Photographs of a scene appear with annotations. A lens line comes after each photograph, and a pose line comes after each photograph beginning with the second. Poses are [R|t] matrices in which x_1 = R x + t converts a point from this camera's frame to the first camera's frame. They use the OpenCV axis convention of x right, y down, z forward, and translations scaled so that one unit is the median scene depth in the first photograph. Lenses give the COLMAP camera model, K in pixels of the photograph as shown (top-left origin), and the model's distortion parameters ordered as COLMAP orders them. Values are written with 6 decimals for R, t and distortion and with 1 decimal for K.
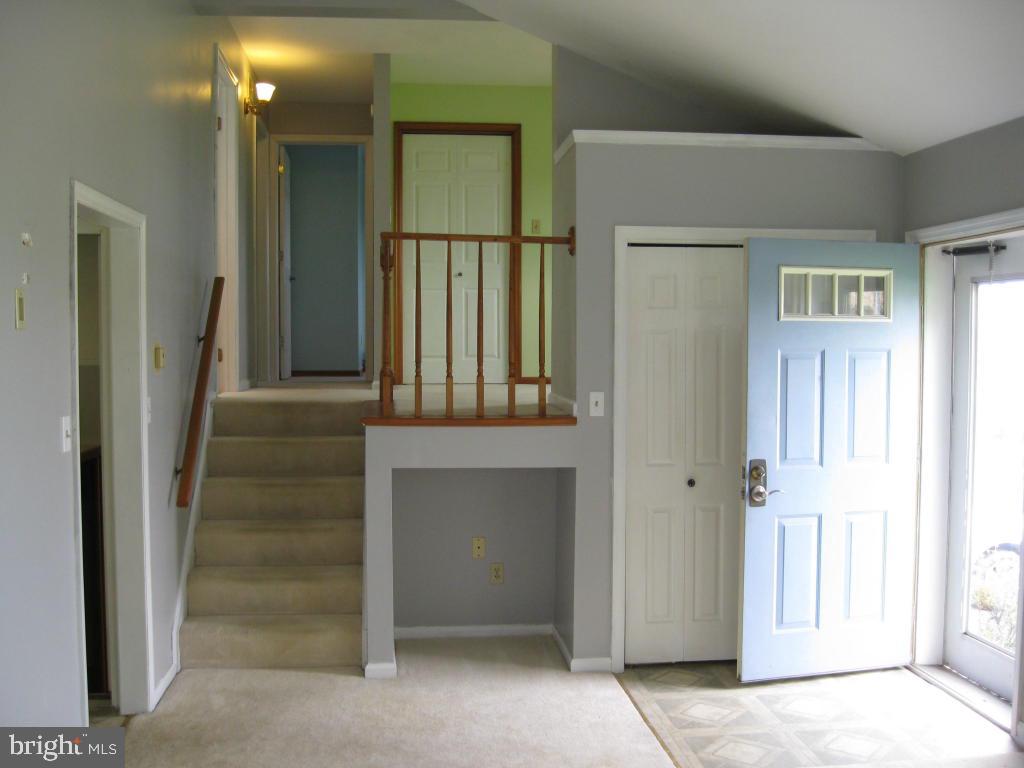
lens RADIAL K [[1056.7, 0, 493.4], [0, 1056.7, 380.7], [0, 0, 1]] dist [-0.108573, 0.000000]
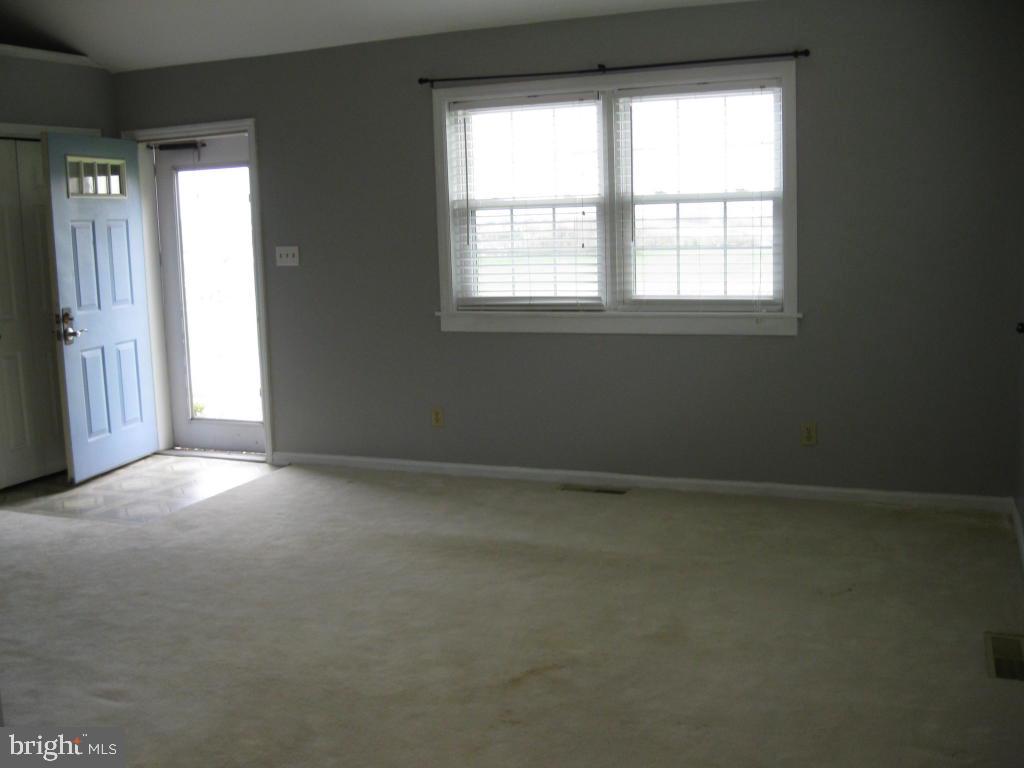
lens RADIAL K [[1056.7, 0, 509.6], [0, 1056.7, 367.0], [0, 0, 1]] dist [-0.108573, 0.000000]
pose [[0.469331, -0.140579, 0.871760, -0.582731], [0.066673, 0.990070, 0.123762, 0.025678], [-0.880501, 0.000038, 0.474044, -0.071235]]
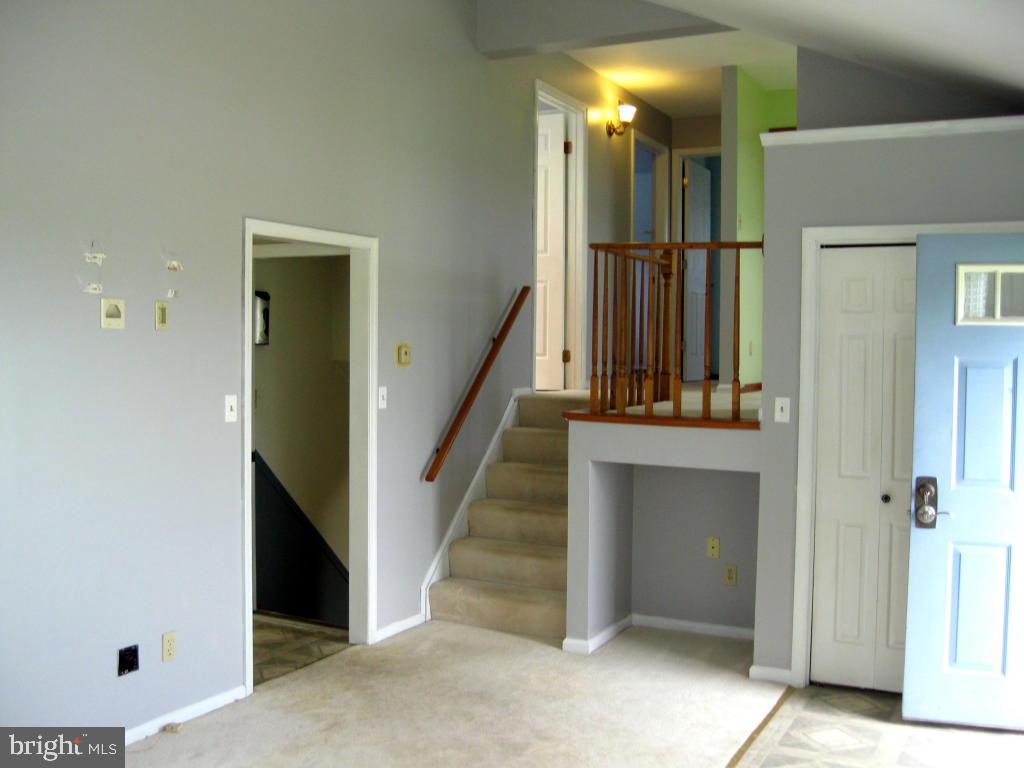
lens RADIAL K [[1056.7, 0, 497.6], [0, 1056.7, 375.5], [0, 0, 1]] dist [-0.108573, 0.000000]
pose [[0.834760, 0.025213, -0.550037, 0.418348], [-0.031676, 0.999496, -0.002257, 0.000902], [0.549702, 0.019307, 0.835137, 0.039064]]
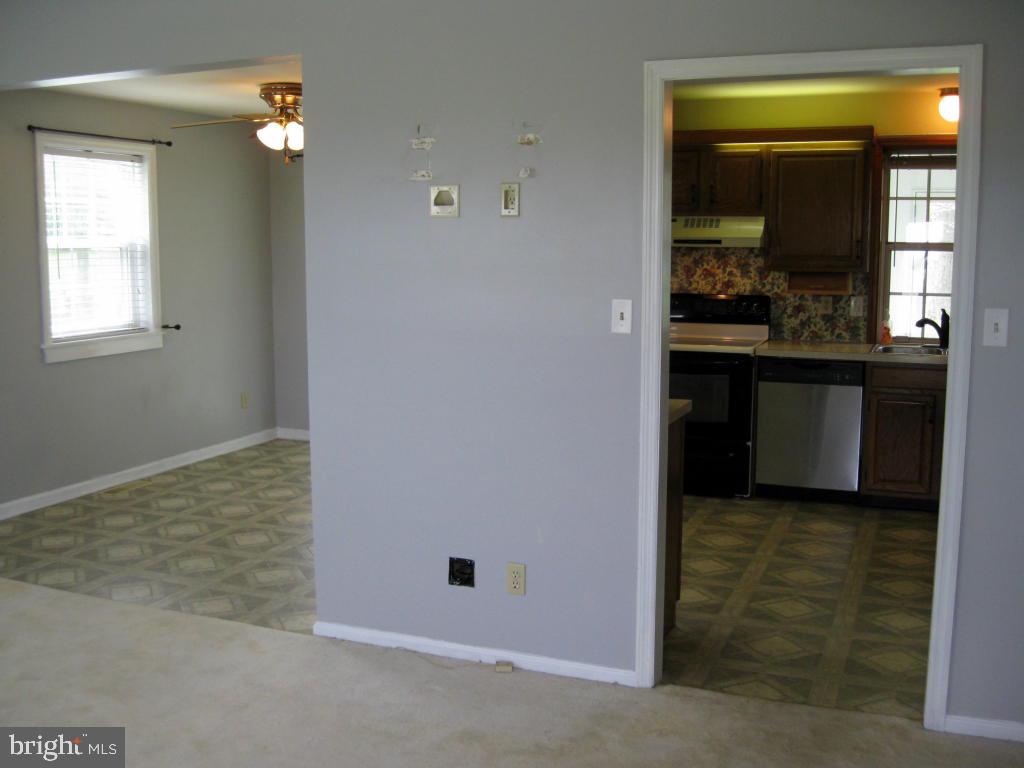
lens RADIAL K [[1056.7, 0, 499.3], [0, 1056.7, 385.2], [0, 0, 1]] dist [-0.108573, 0.000000]
pose [[-0.470071, 0.120869, -0.874314, 0.386460], [-0.031537, 0.987646, 0.153492, -0.025527], [0.882065, 0.099726, -0.460452, 0.934764]]
